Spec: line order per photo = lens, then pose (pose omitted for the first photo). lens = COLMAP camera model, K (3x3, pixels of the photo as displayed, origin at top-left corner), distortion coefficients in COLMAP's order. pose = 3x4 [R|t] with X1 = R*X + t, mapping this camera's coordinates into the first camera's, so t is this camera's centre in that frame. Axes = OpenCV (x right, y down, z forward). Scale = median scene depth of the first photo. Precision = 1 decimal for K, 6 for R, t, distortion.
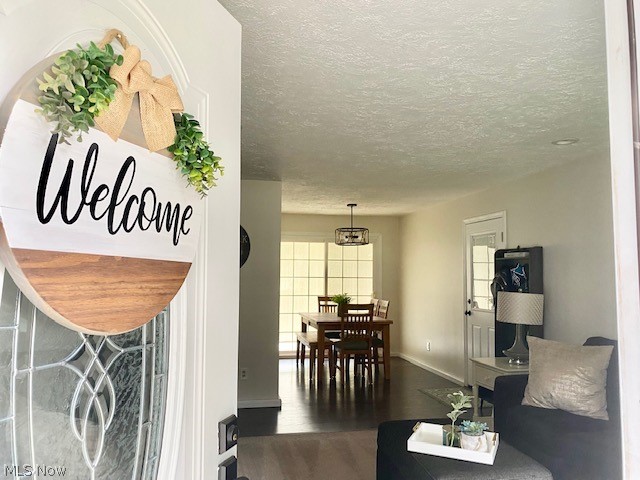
lens RADIAL K [[487.6, 0, 313.9], [0, 487.6, 246.5], [0, 0, 1]] dist [0.043354, -0.046200]
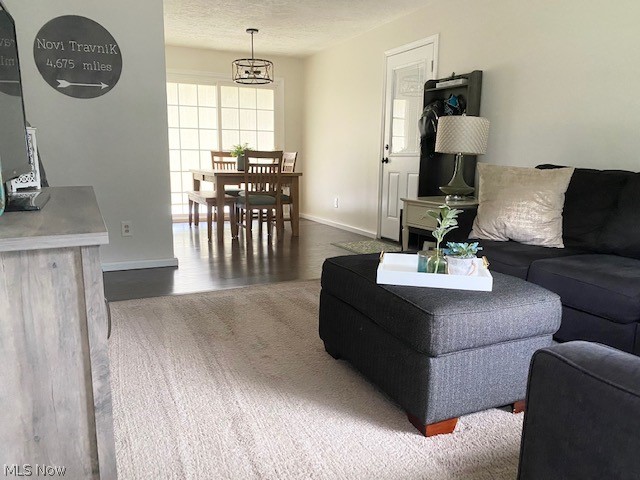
lens RADIAL K [[487.6, 0, 319.2], [0, 487.6, 242.5], [0, 0, 1]] dist [0.043354, -0.046200]
pose [[0.970439, -0.040352, 0.237951, -0.025021], [-0.016167, 0.972841, 0.230910, 0.076493], [-0.240806, -0.227931, 0.943430, 0.141489]]
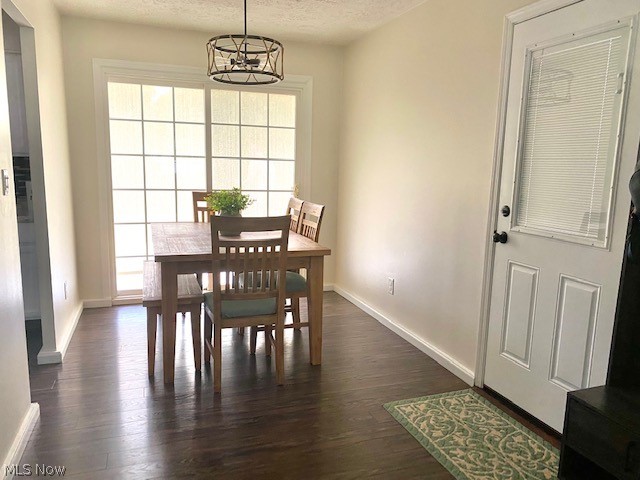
lens RADIAL K [[487.6, 0, 319.7], [0, 487.6, 240.9], [0, 0, 1]] dist [0.043354, -0.046200]
pose [[0.988448, -0.008480, 0.151321, 0.087243], [-0.024240, 0.976735, 0.213077, 0.048721], [-0.149607, -0.214284, 0.965246, 0.597233]]
